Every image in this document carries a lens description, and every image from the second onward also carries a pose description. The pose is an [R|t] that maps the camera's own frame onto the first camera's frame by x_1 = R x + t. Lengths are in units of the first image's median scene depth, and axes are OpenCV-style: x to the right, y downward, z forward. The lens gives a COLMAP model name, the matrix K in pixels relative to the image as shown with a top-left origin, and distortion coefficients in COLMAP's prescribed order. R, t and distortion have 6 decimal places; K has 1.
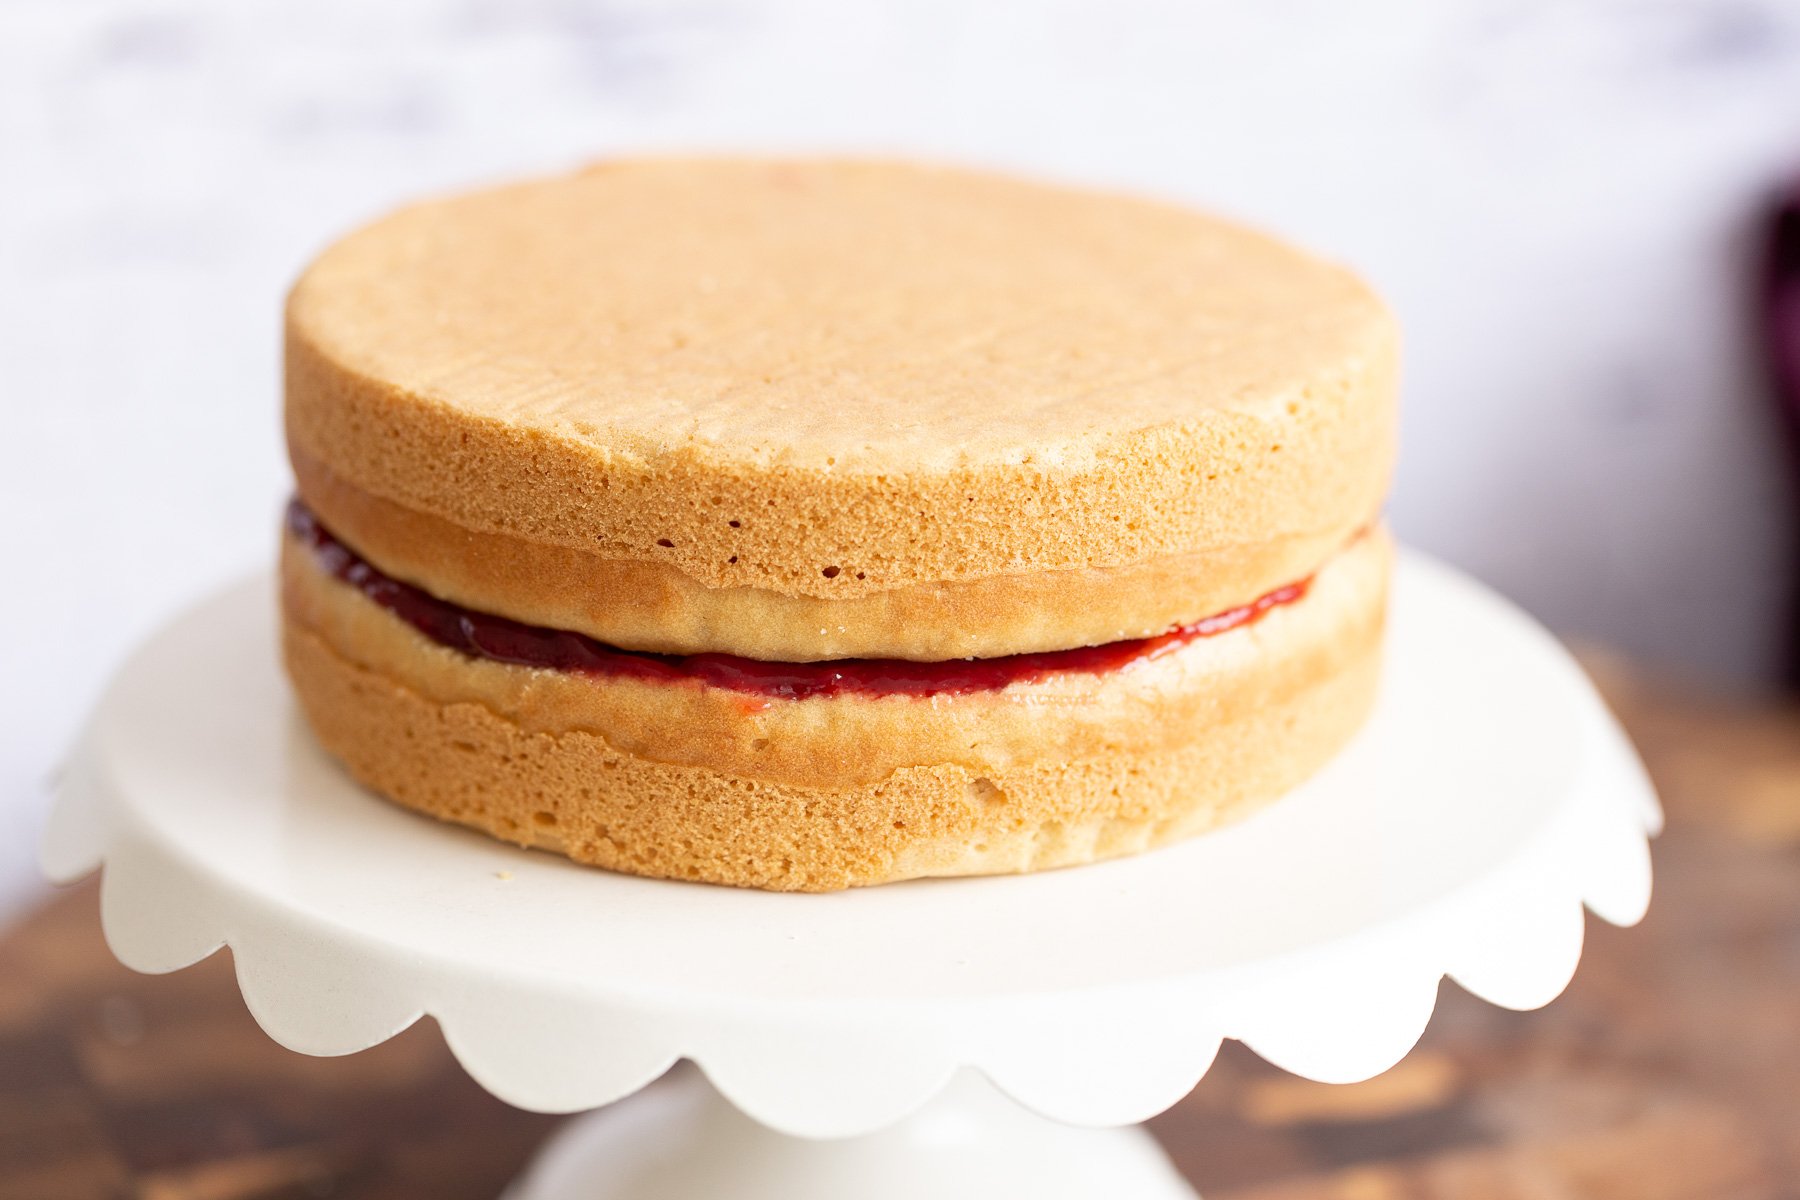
lens RADIAL K [[5207.1, 0, 900.0], [0, 5207.1, 600.0], [0, 0, 1]] dist [-0.106124, 0.029579]
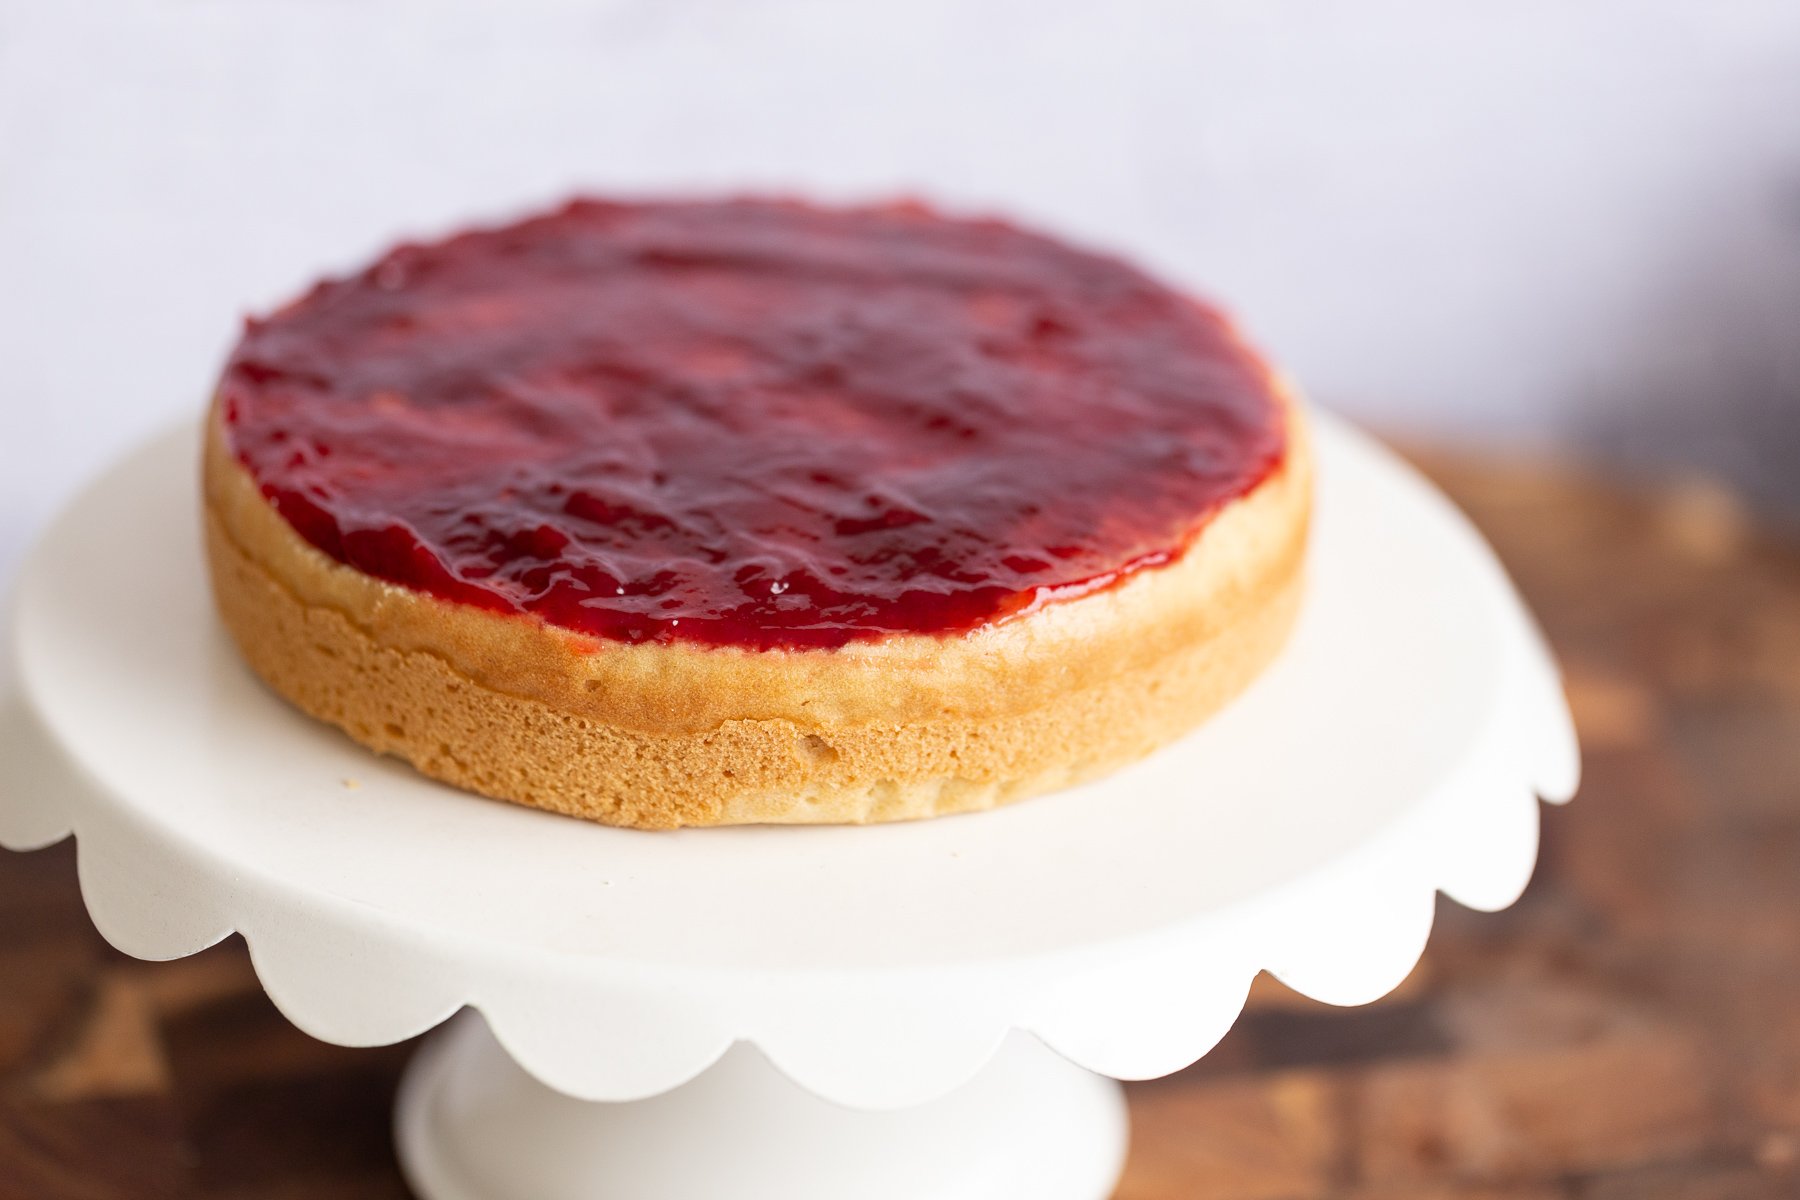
lens RADIAL K [[5207.1, 0, 900.0], [0, 5207.1, 600.0], [0, 0, 1]] dist [-0.106124, 0.029579]
pose [[0.988427, 0.080963, -0.128286, 0.156936], [-0.064842, 0.990010, 0.125204, -0.116376], [0.137142, -0.115436, 0.983802, 0.025049]]
